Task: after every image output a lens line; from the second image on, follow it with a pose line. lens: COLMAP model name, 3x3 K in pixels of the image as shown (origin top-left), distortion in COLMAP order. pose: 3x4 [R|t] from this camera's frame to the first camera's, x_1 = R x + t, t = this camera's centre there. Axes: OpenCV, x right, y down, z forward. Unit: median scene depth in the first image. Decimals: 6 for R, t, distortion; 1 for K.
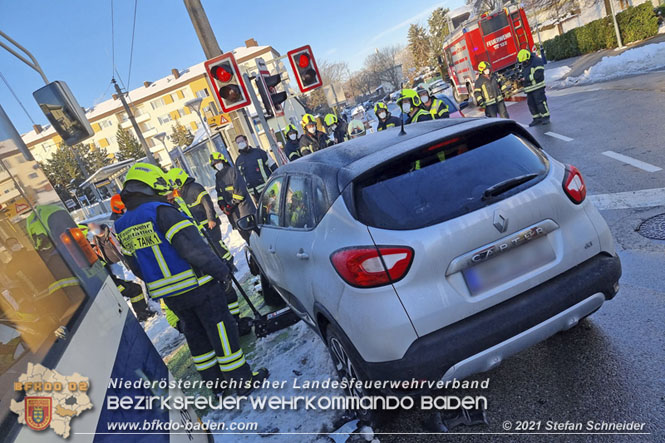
lens RADIAL K [[452.7, 0, 338.6], [0, 452.7, 244.7], [0, 0, 1]] dist [0.075498, -0.067468]
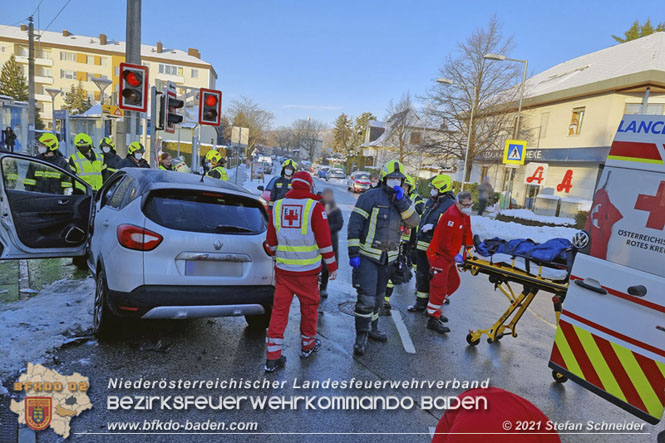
lens RADIAL K [[452.7, 0, 338.6], [0, 452.7, 244.7], [0, 0, 1]] dist [0.075498, -0.067468]
pose [[0.884358, 0.396598, 0.246213, 0.075274], [-0.362221, 0.915711, -0.173979, 0.021539], [-0.294459, 0.064677, 0.953473, -0.203653]]
